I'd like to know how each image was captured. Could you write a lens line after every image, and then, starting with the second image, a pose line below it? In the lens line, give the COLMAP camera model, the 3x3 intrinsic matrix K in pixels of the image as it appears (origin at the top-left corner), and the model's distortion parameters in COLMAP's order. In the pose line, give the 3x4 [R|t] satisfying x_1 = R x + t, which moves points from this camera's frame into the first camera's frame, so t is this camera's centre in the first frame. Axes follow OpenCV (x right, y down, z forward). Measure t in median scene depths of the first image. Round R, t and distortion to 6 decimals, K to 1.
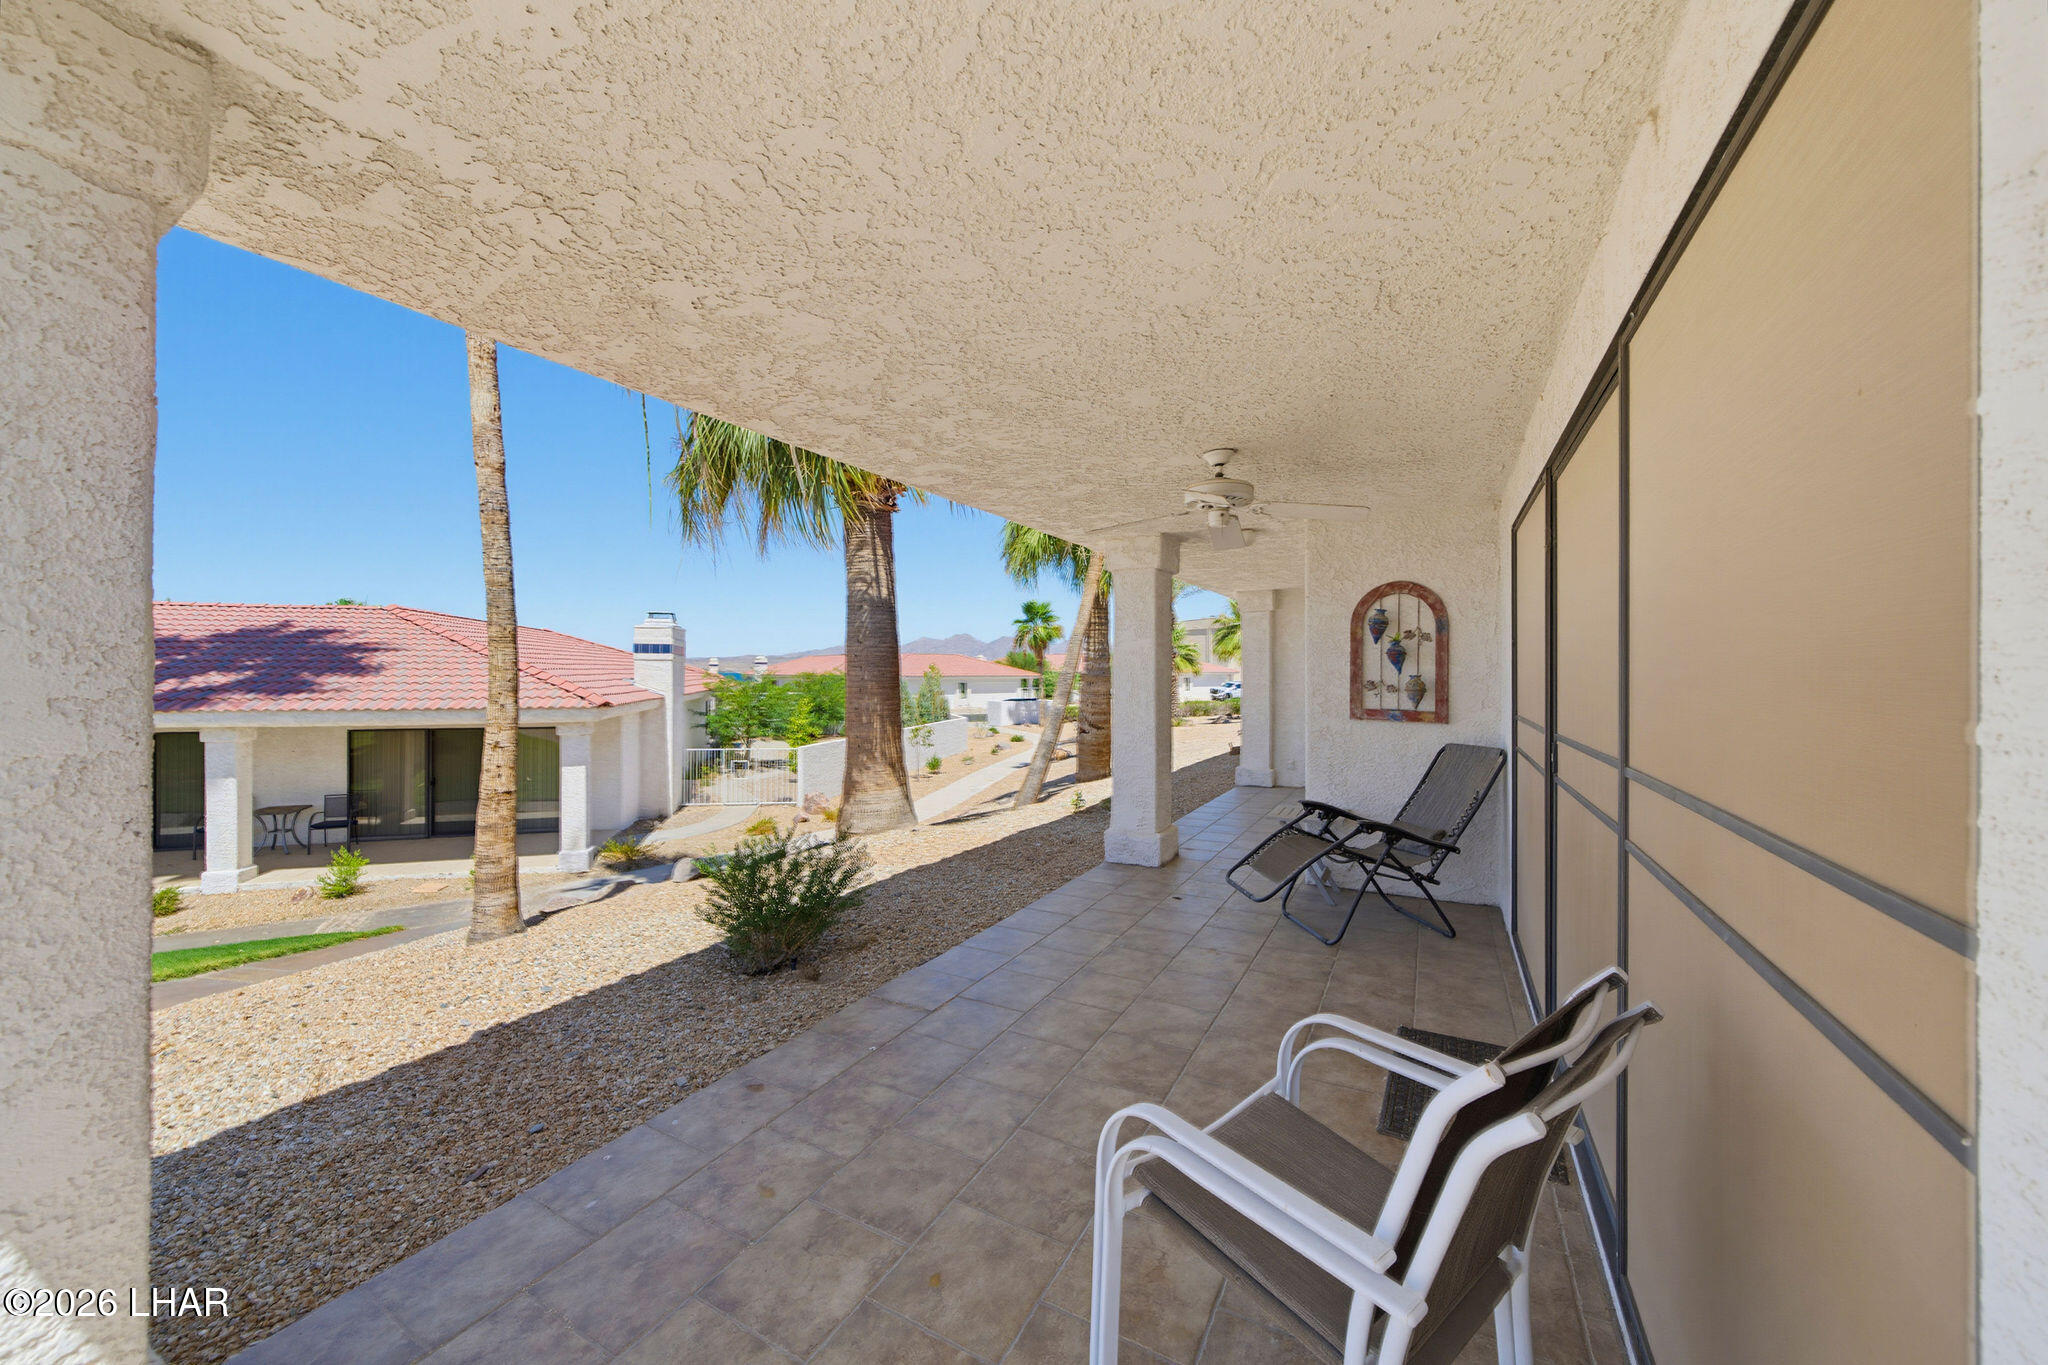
lens RADIAL K [[742.9, 0, 1062.5], [0, 742.9, 677.8], [0, 0, 1]] dist [0.000658, 0.000009]
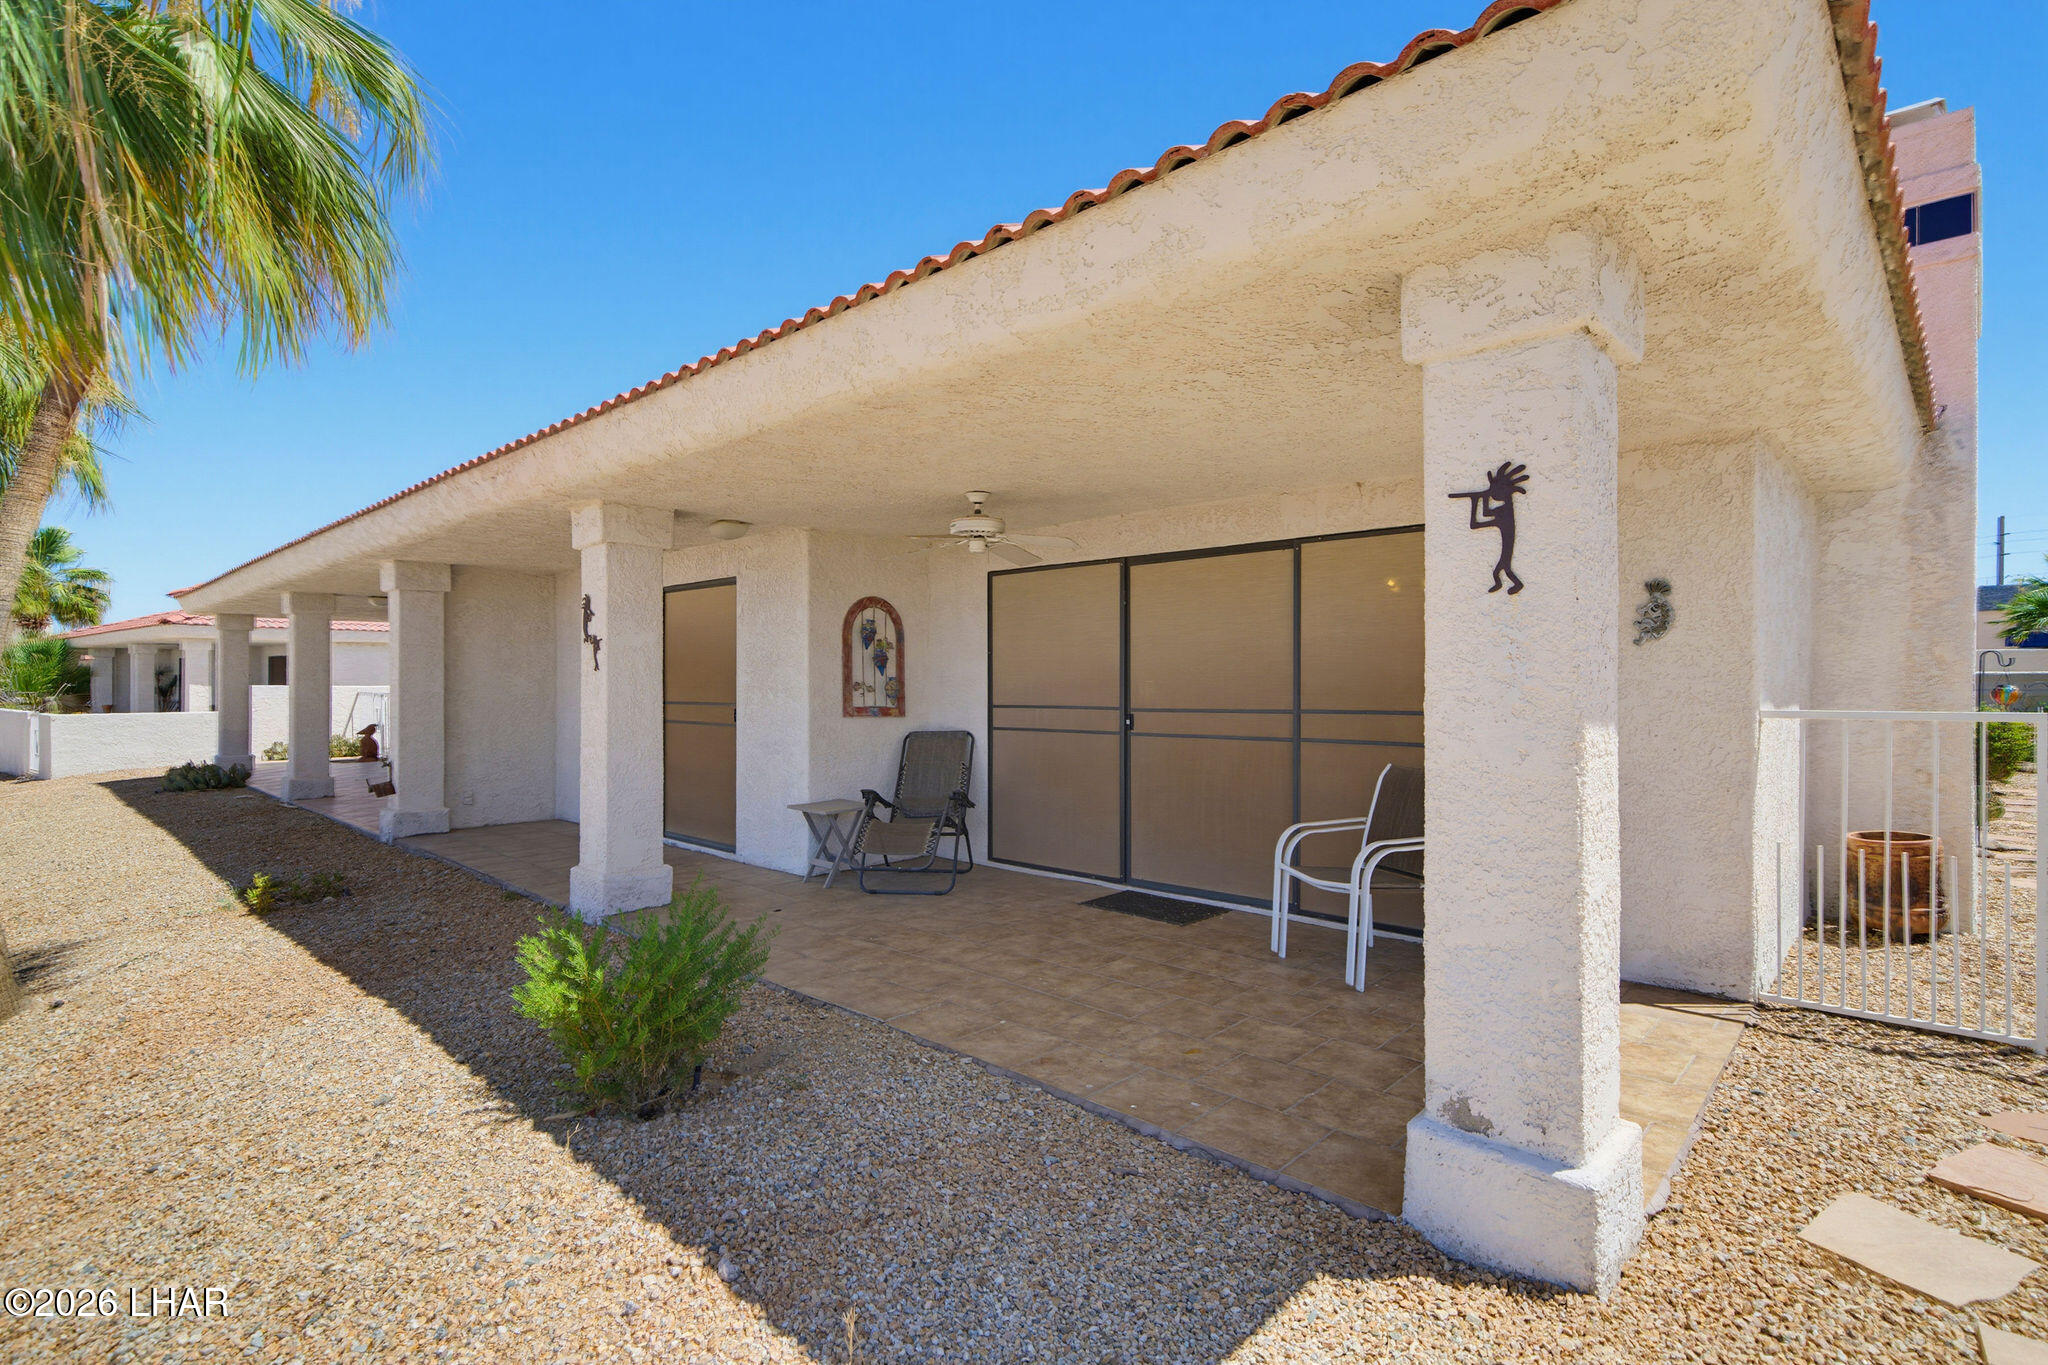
lens RADIAL K [[986.8, 0, 1021.8], [0, 986.8, 684.2], [0, 0, 1]] dist [0.005852, 0.001045]
pose [[0.259635, 0.000215, 0.965707, -1.020859], [0.006659, 0.999976, -0.002014, 0.012499], [-0.965684, 0.006954, 0.259628, 0.383862]]
